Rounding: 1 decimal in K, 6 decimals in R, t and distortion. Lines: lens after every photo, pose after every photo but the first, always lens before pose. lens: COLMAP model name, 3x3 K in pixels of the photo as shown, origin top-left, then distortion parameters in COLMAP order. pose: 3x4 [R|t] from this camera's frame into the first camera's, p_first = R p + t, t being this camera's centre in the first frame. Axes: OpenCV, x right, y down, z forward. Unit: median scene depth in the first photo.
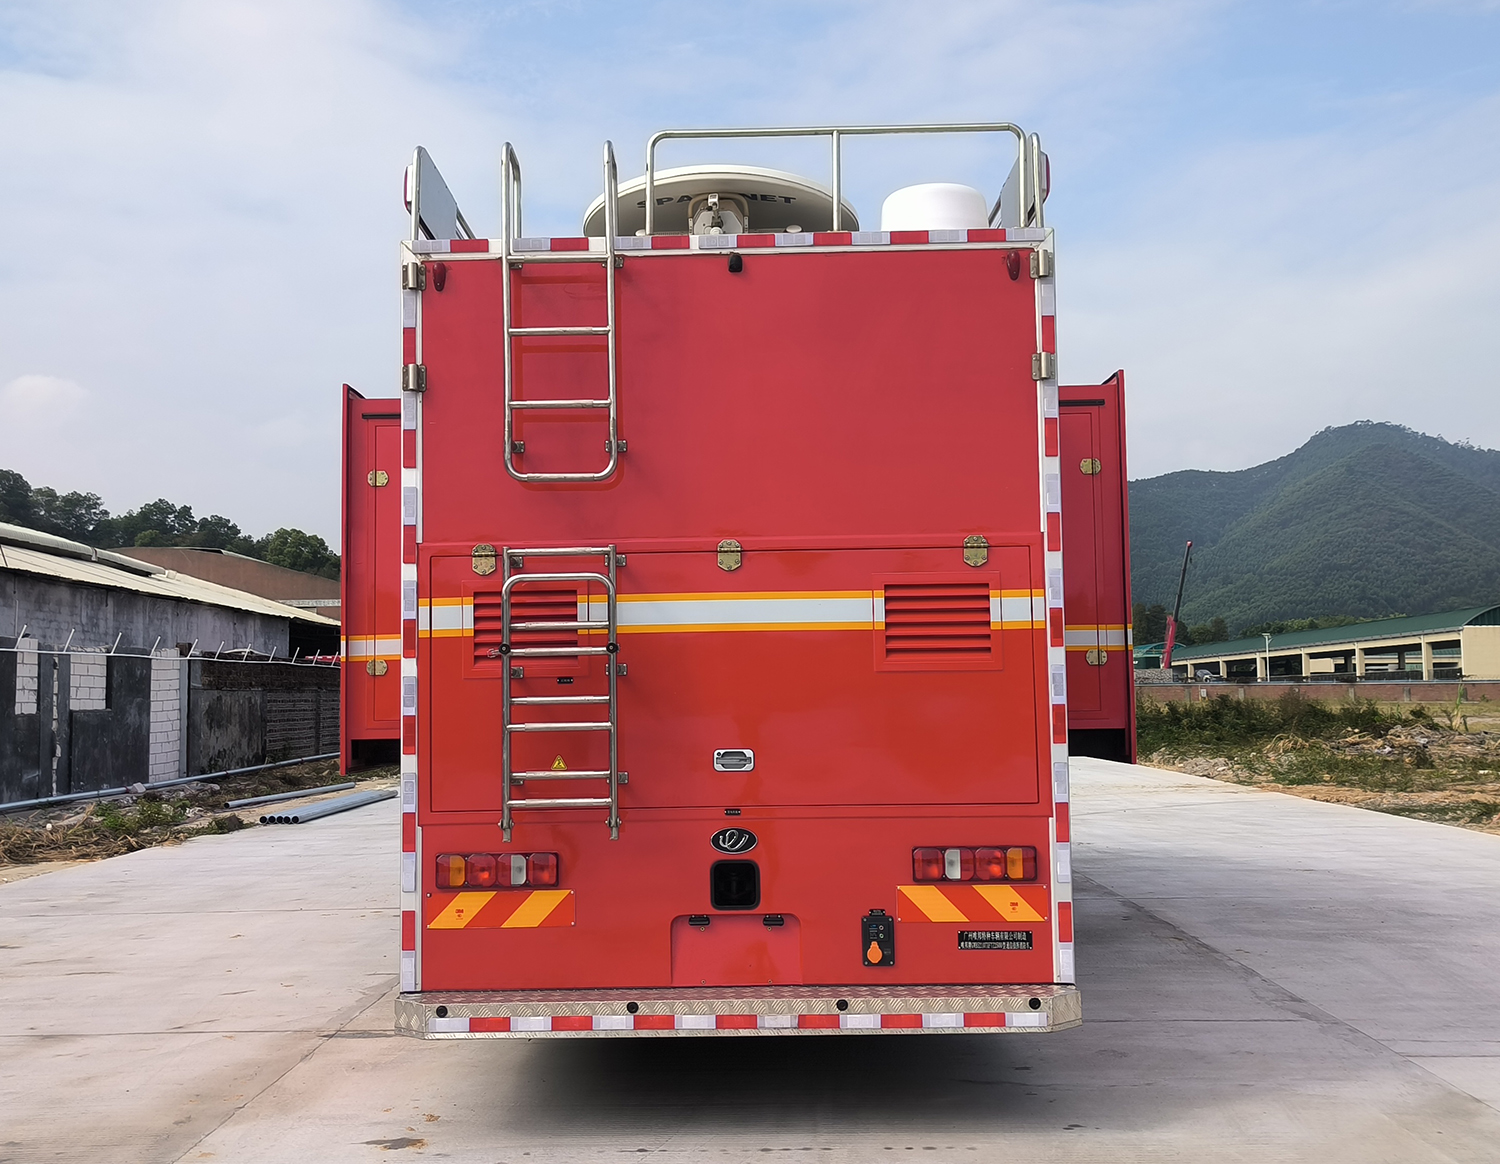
lens RADIAL K [[1702.4, 0, 750.0], [0, 1702.4, 582.0], [0, 0, 1]] dist [-0.007826, -0.002951]
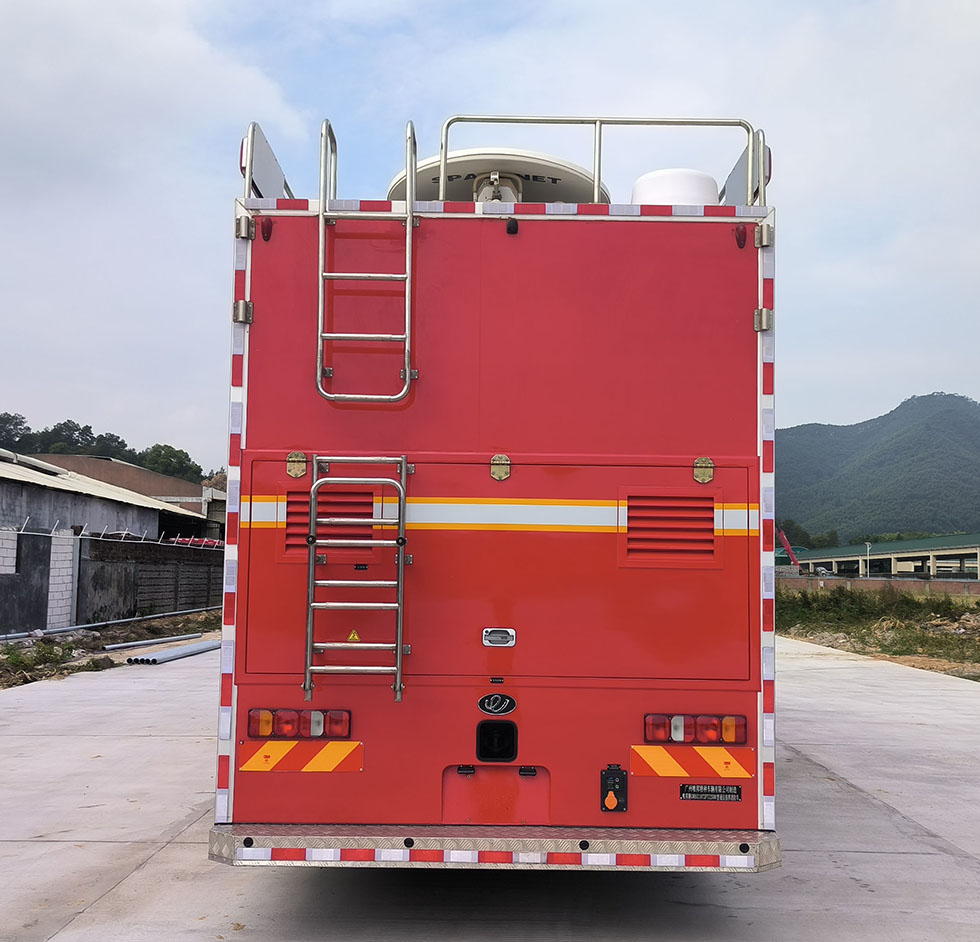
lens RADIAL K [[1045.6, 0, 492.5], [0, 1045.6, 497.8], [0, 0, 1]] dist [0.005072, -0.000270]
pose [[0.999406, 0.030882, 0.015292, -0.028240], [-0.030879, 0.999523, -0.000453, 0.006300], [-0.015299, -0.000019, 0.999883, 0.256585]]
